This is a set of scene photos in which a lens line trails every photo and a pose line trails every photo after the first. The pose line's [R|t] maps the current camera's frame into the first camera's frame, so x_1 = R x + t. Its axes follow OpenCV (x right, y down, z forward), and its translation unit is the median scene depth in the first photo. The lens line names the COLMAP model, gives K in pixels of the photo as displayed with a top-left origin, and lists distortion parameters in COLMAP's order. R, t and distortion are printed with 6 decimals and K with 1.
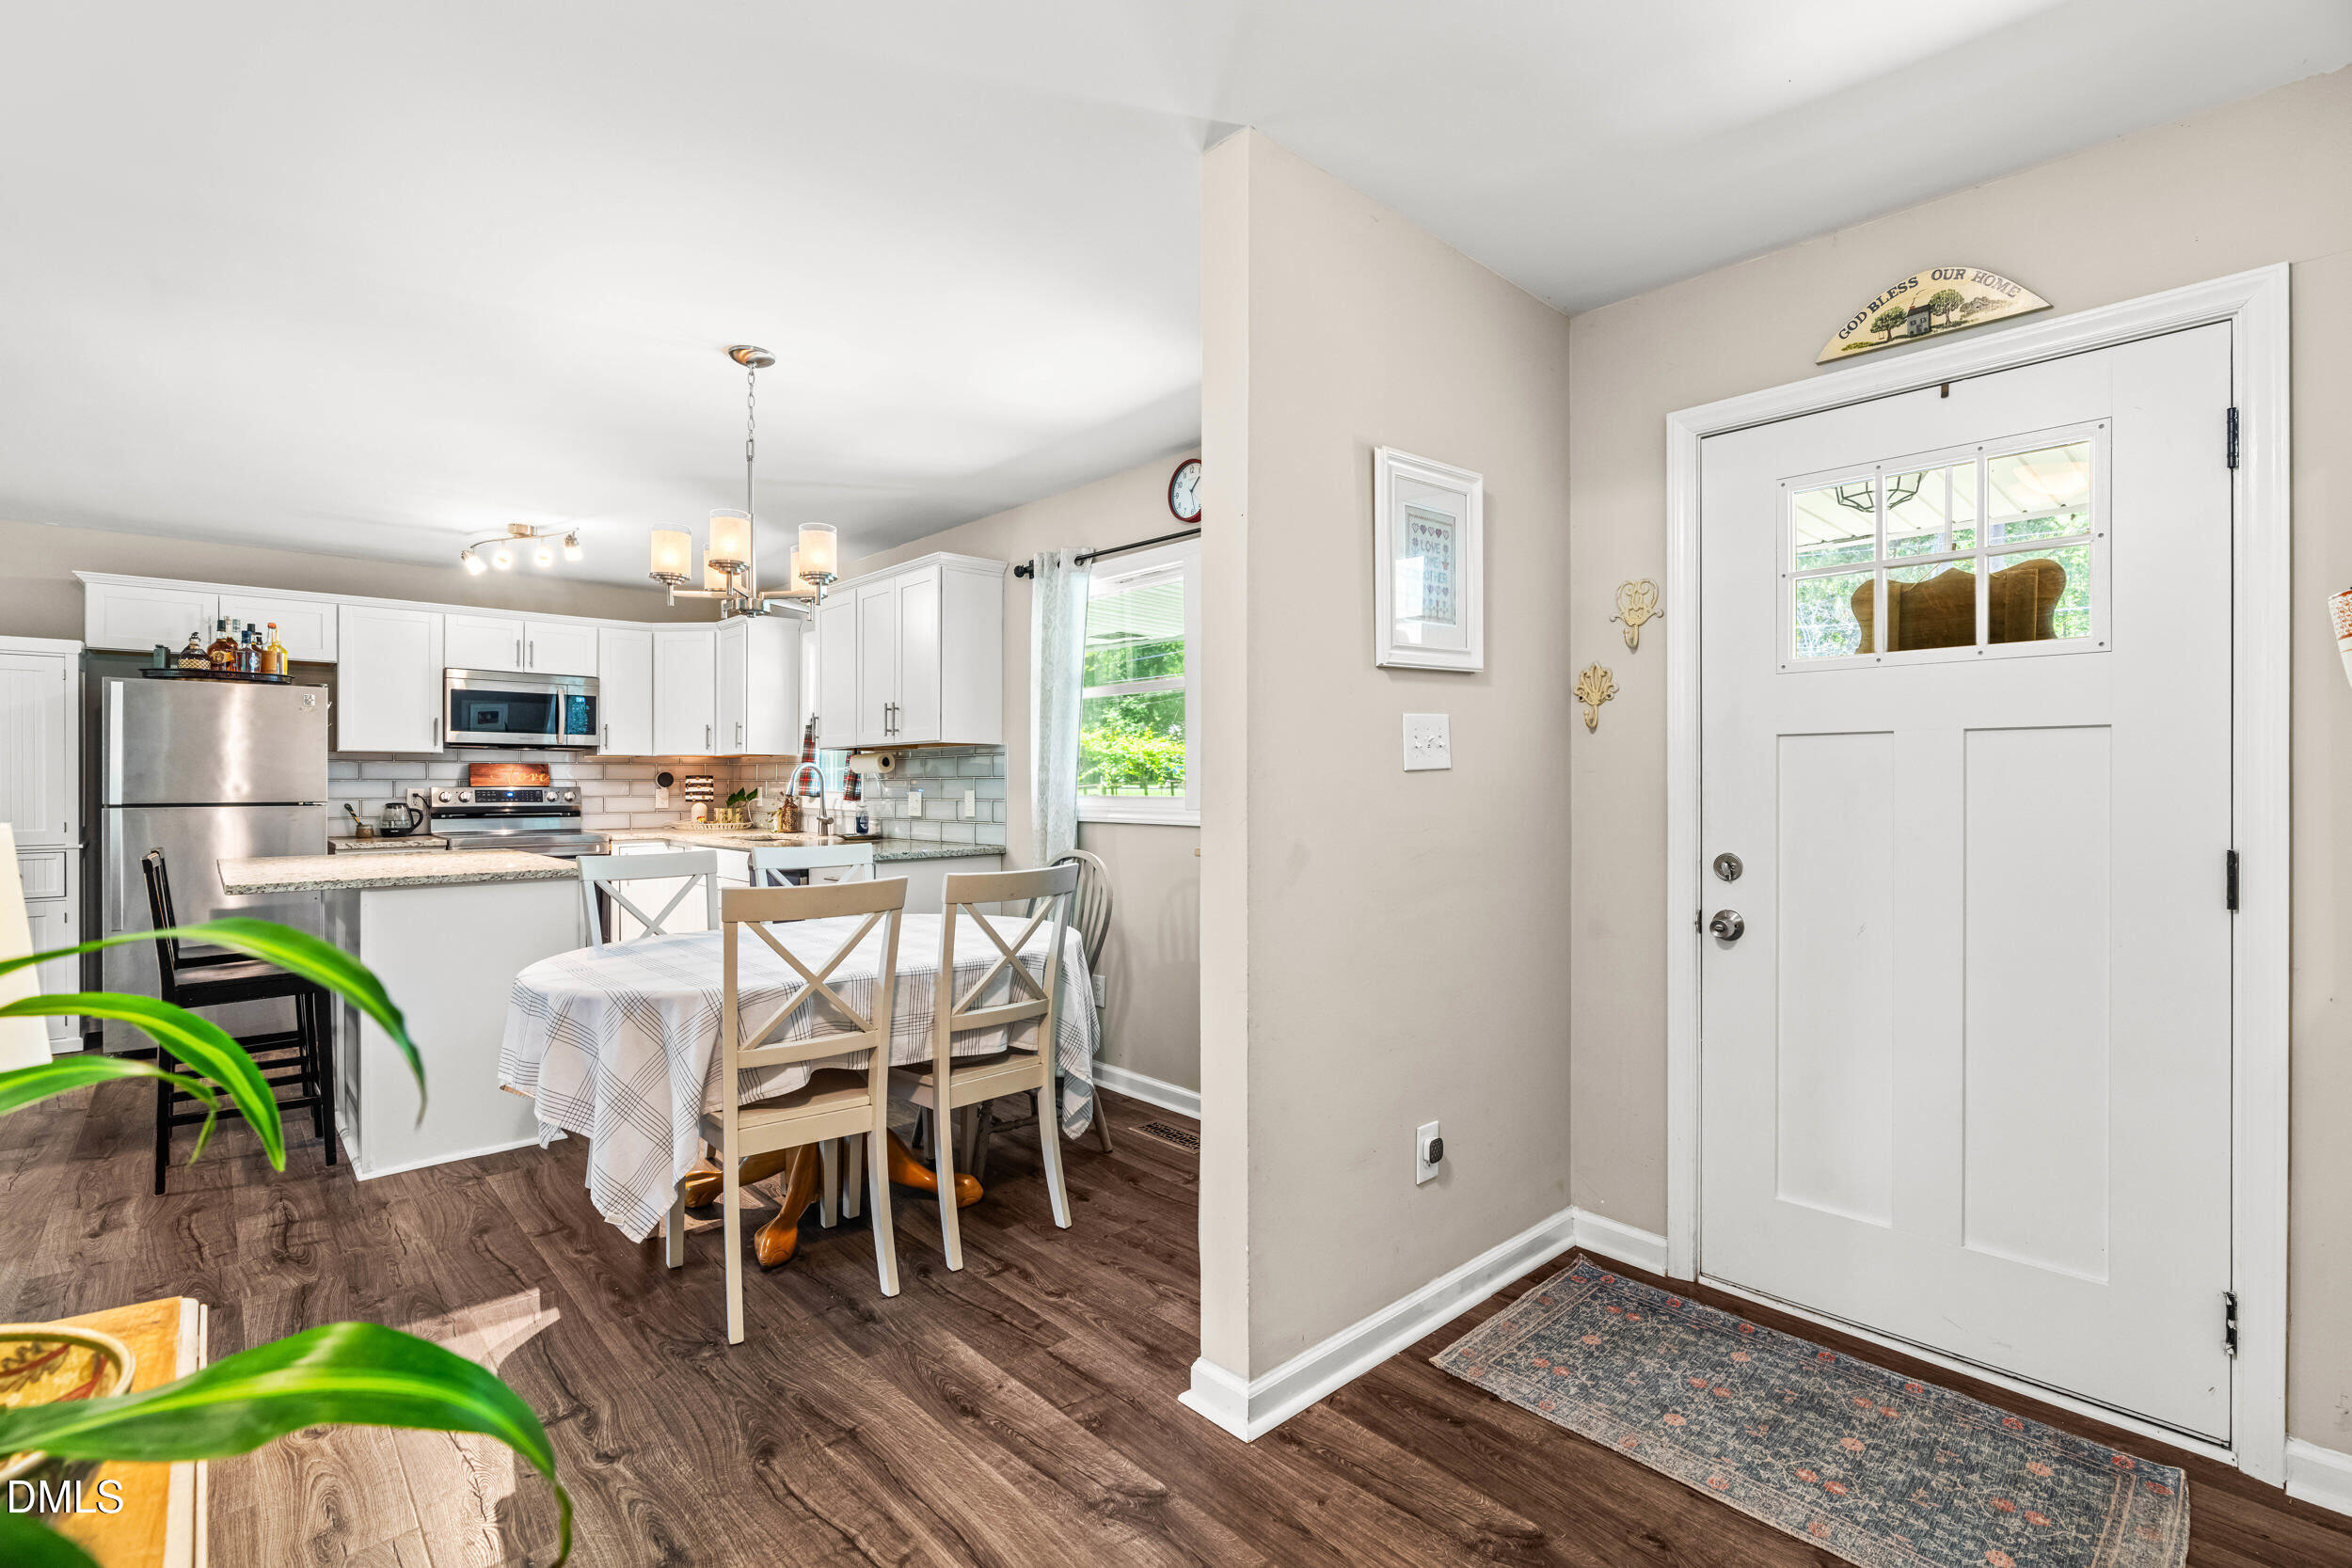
lens RADIAL K [[1072.8, 0, 1174.2], [0, 1072.8, 784.1], [0, 0, 1]] dist [-0.005530, 0.000900]
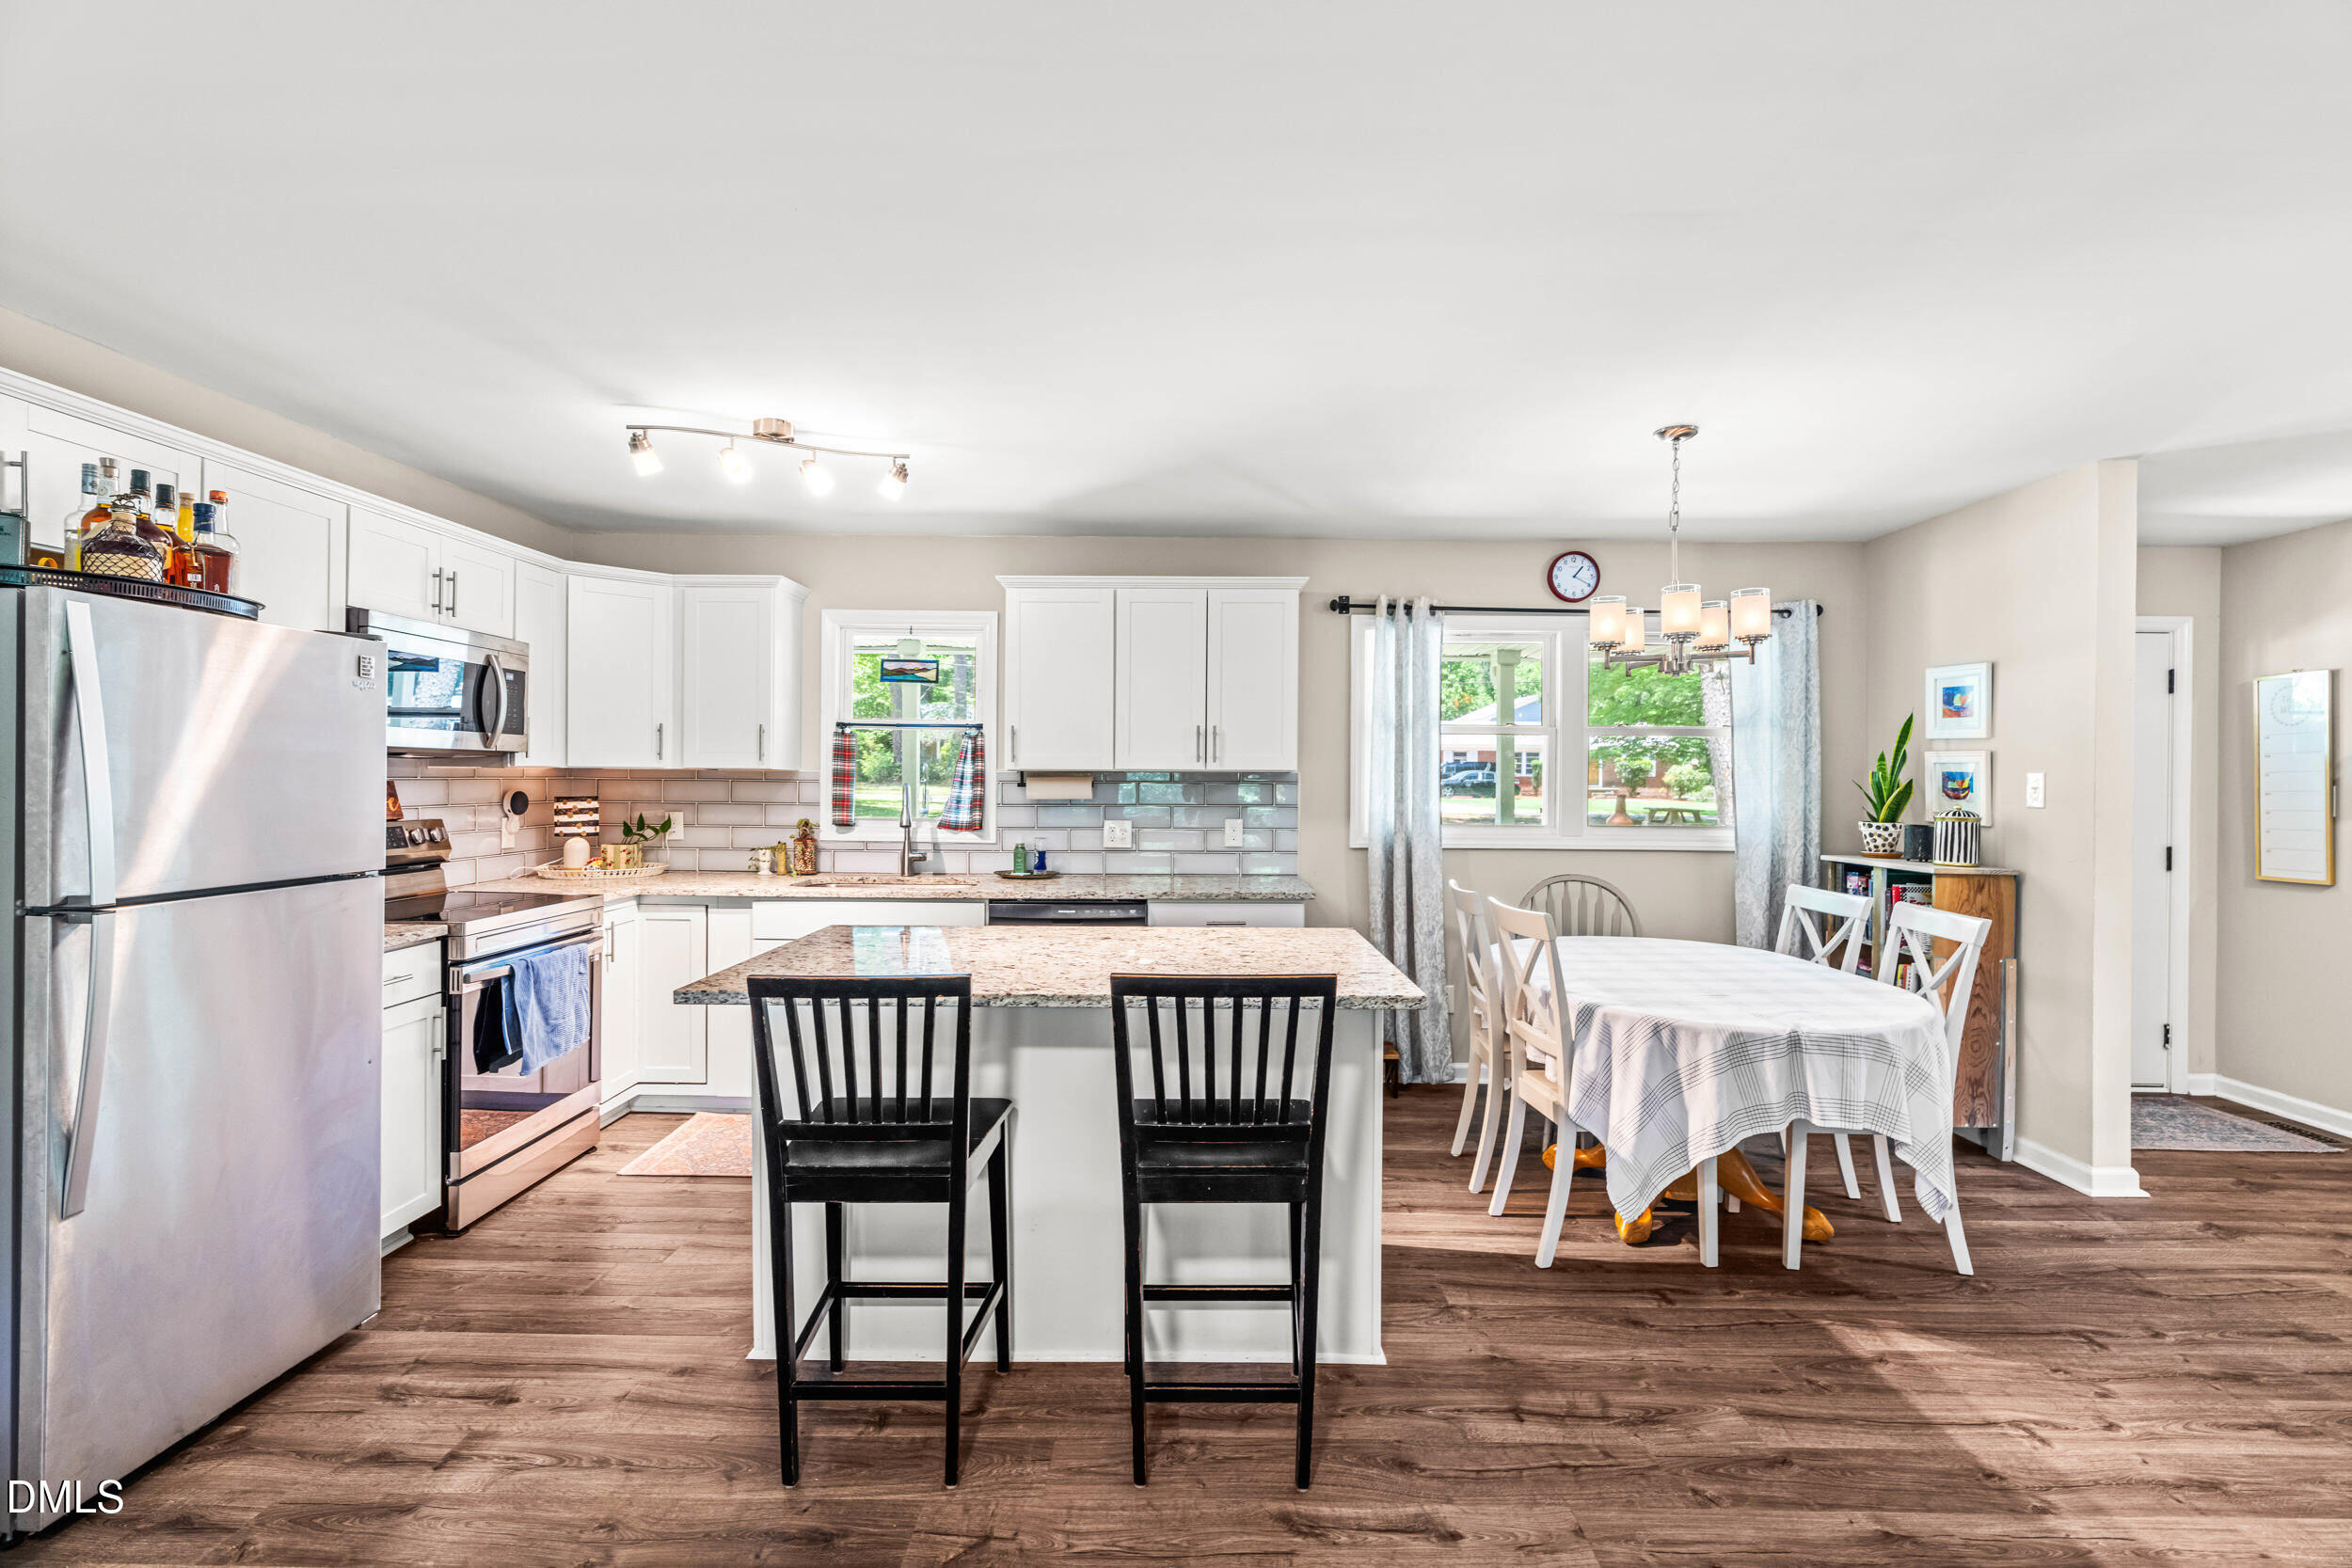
lens RADIAL K [[1072.8, 0, 1168.2], [0, 1072.8, 787.6], [0, 0, 1]] dist [-0.005530, 0.000900]
pose [[0.682749, -0.001112, 0.730652, -1.073633], [-0.007308, 0.999938, 0.008351, -0.034521], [-0.730616, -0.011041, 0.682699, 0.446917]]
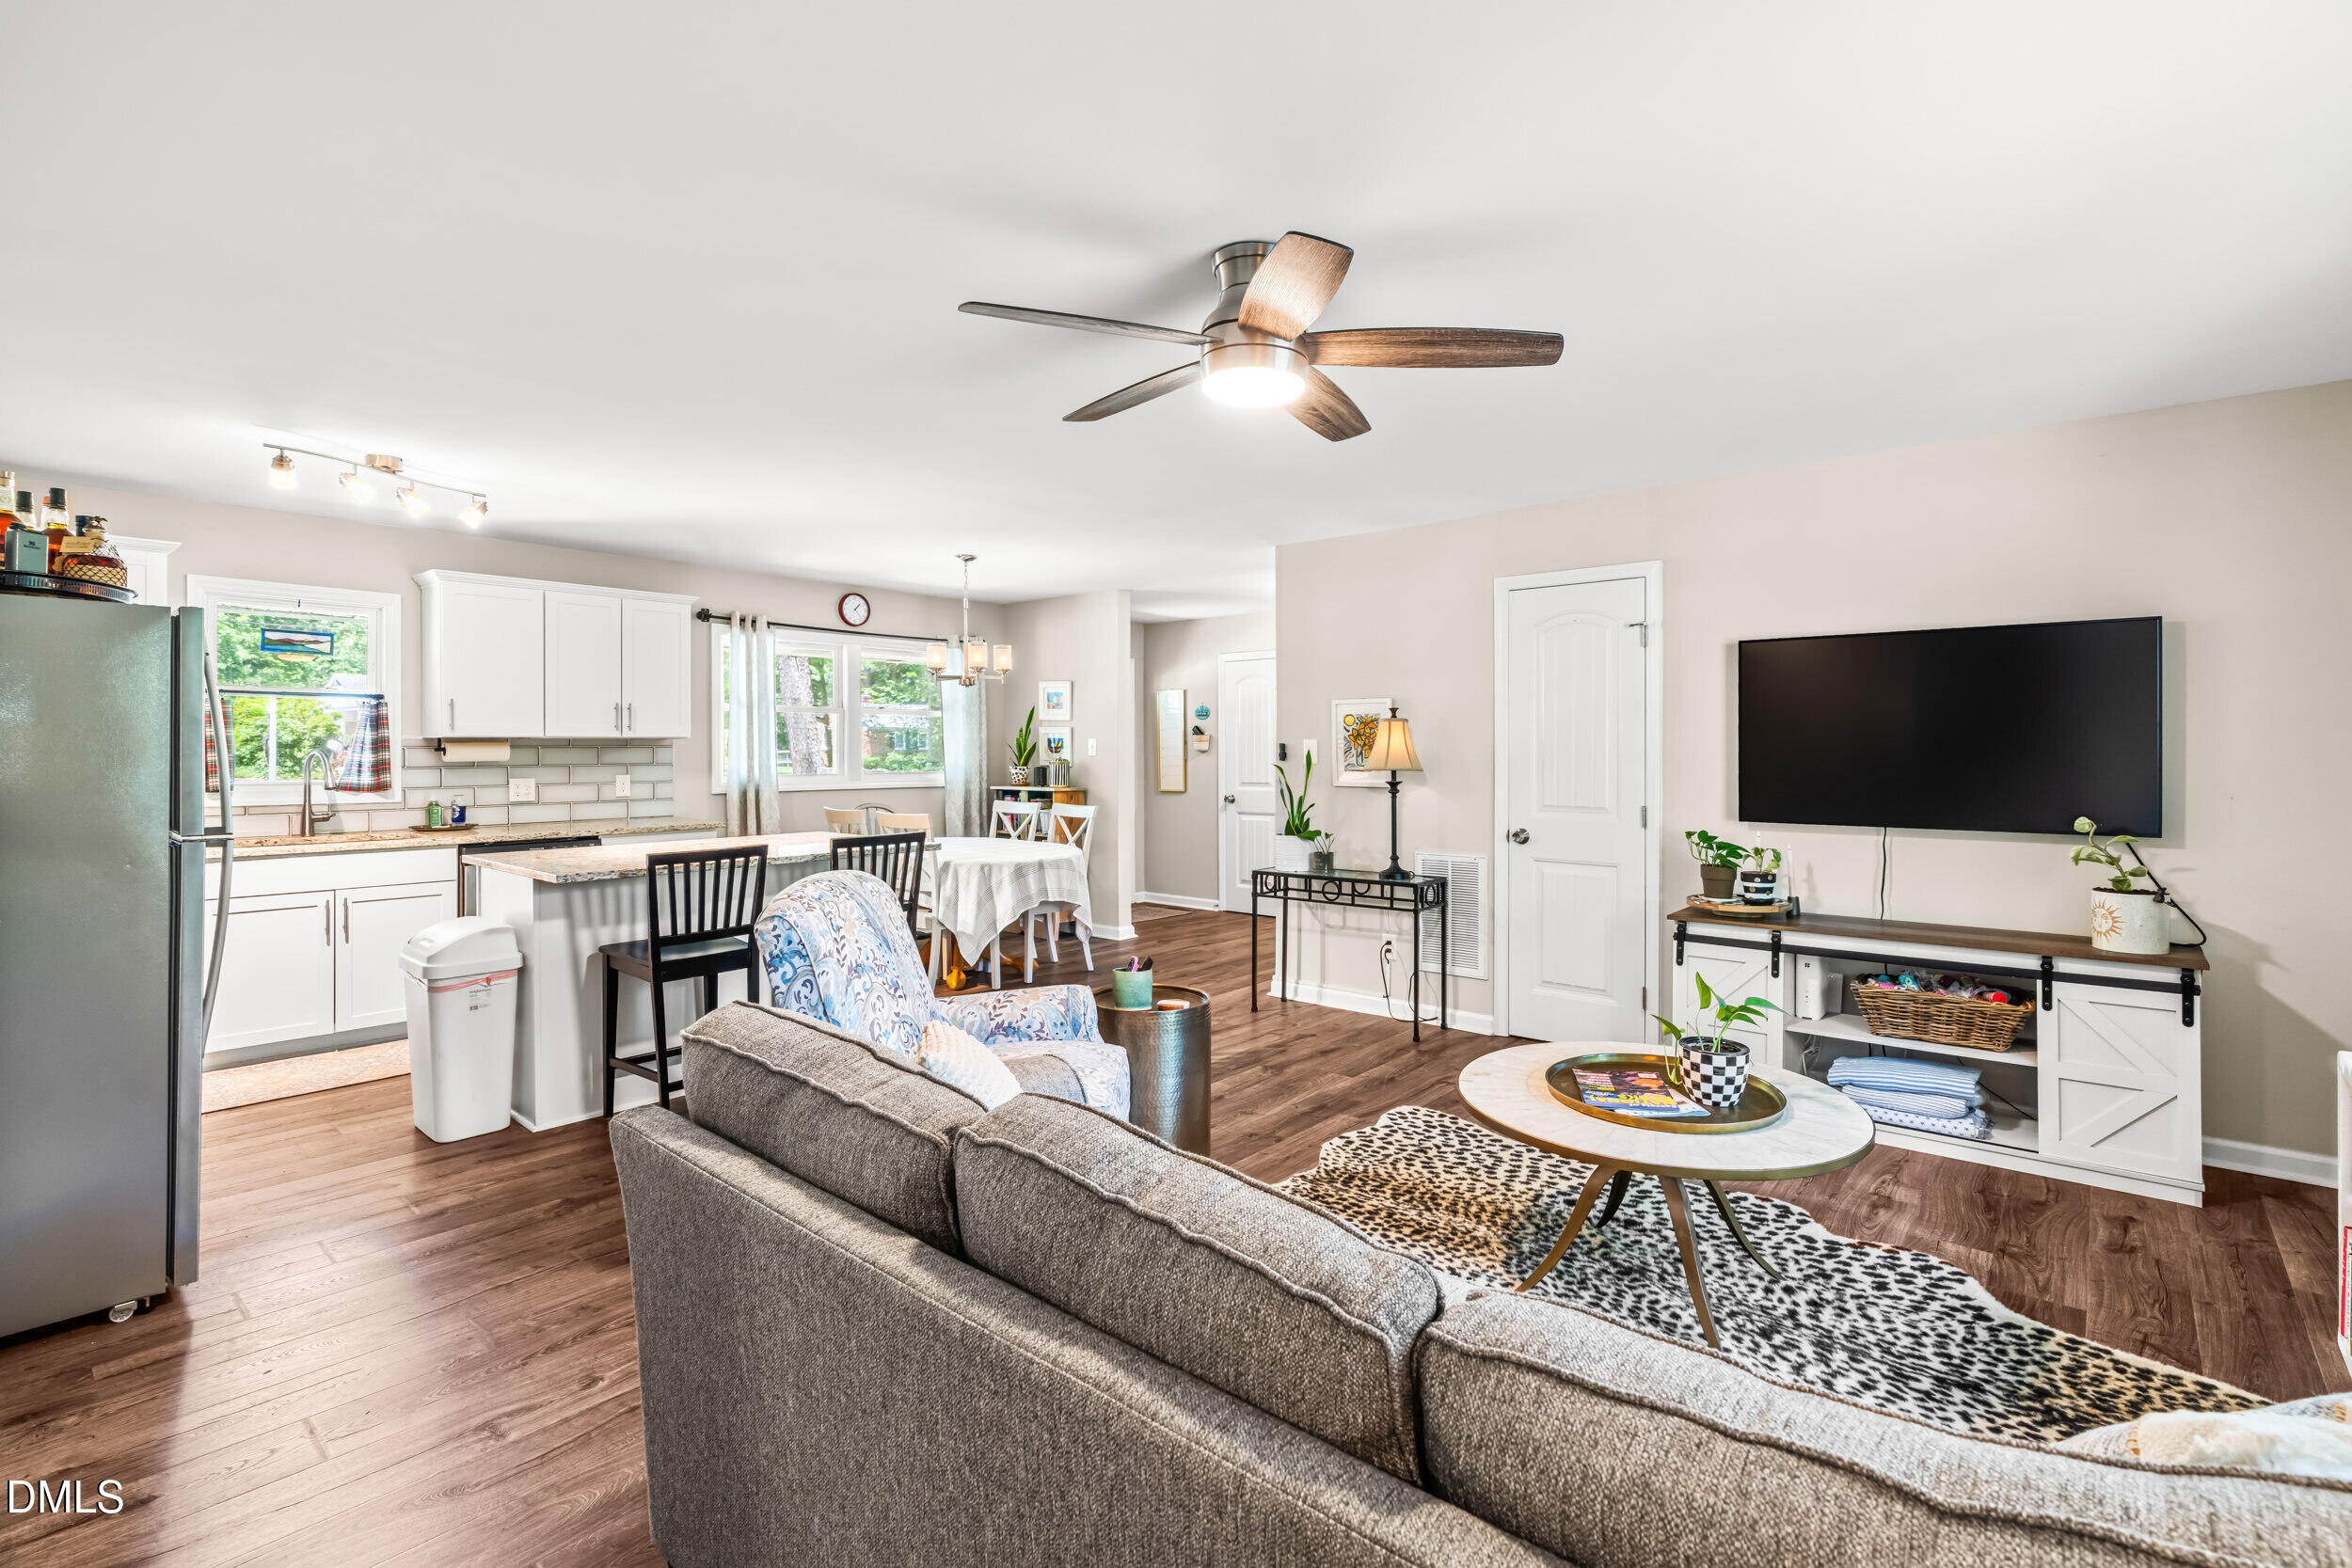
lens RADIAL K [[1072.8, 0, 1168.9], [0, 1072.8, 774.3], [0, 0, 1]] dist [-0.005530, 0.000900]
pose [[-0.103037, -0.024471, 0.994377, -1.702066], [-0.000553, 0.999699, 0.024544, -0.029318], [-0.994677, 0.001979, -0.103019, 0.580305]]
